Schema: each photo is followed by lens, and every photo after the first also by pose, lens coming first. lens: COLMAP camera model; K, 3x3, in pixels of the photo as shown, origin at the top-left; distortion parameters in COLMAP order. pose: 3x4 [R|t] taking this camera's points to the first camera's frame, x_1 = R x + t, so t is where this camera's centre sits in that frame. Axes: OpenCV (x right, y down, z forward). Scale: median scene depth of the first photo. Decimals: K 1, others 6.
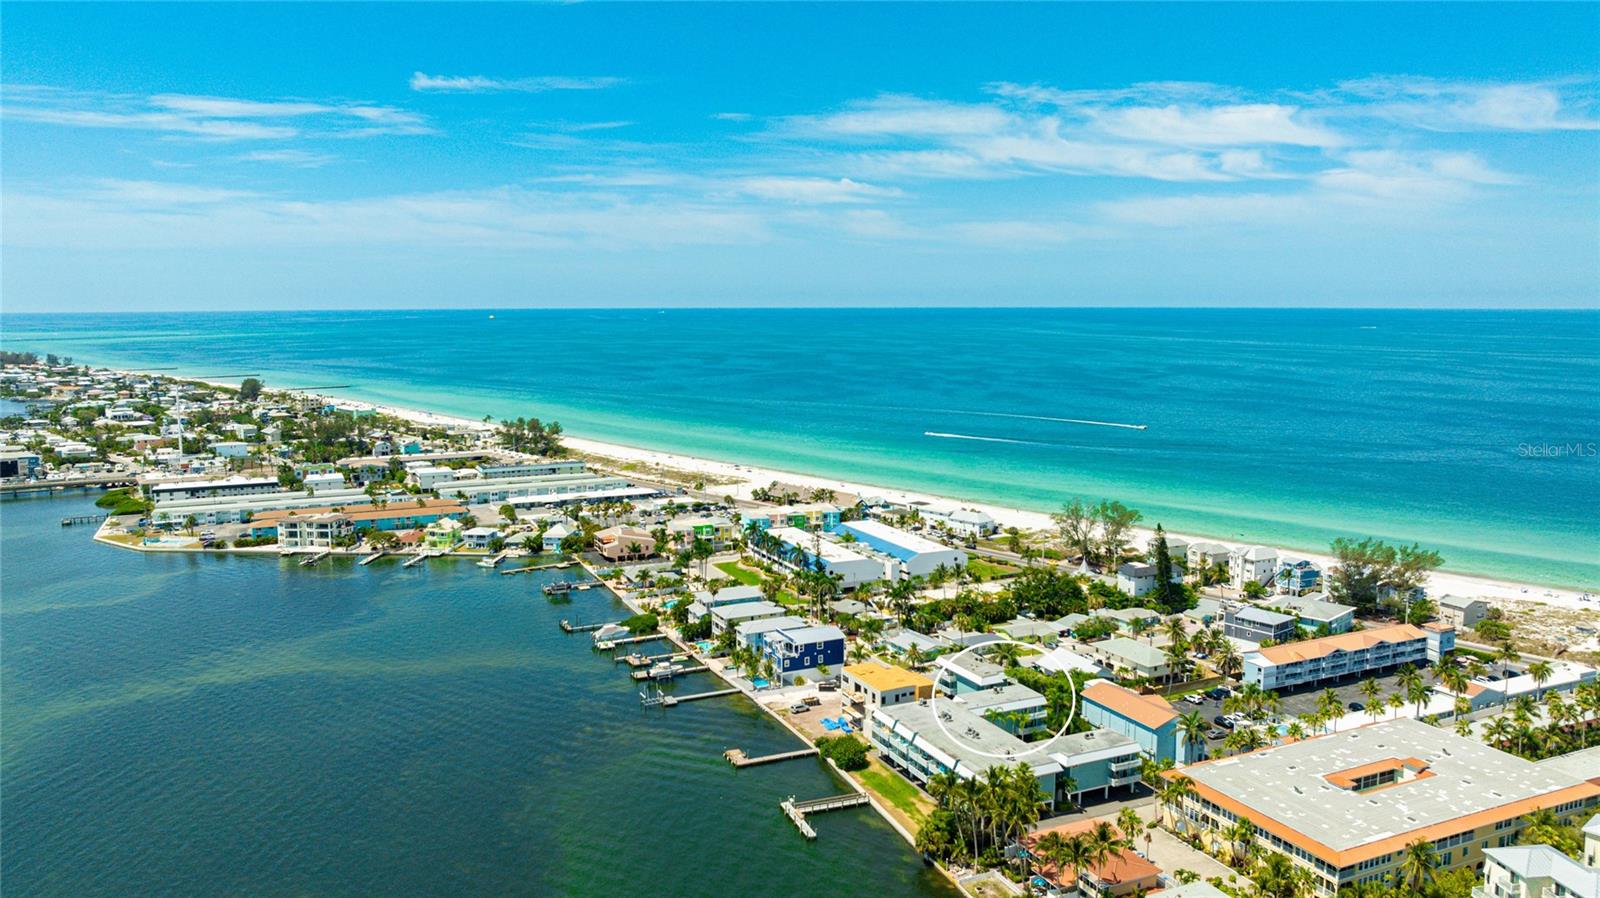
lens RADIAL K [[1187.4, 0, 808.8], [0, 1187.4, 452.4], [0, 0, 1]] dist [-0.011199, 0.002476]
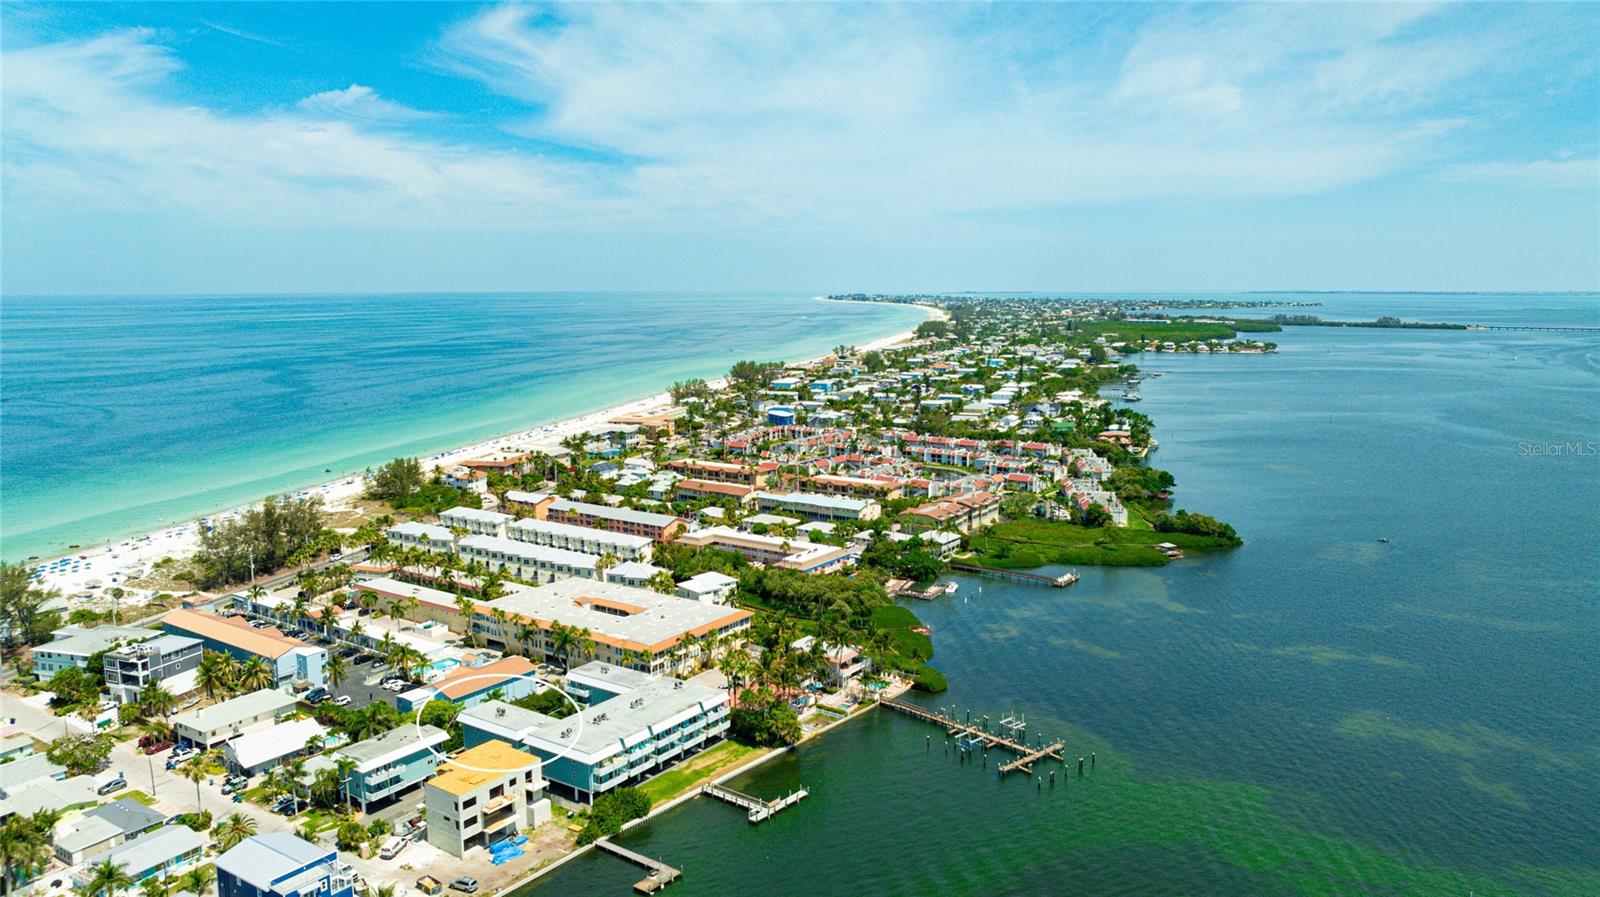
lens RADIAL K [[1165.4, 0, 830.9], [0, 1165.4, 393.5], [0, 0, 1]] dist [-0.045306, 0.031590]
pose [[-0.519975, -0.085027, 0.849939, -0.784369], [0.110197, 0.980041, 0.165459, -0.177885], [-0.847044, 0.179695, -0.500227, 1.304490]]
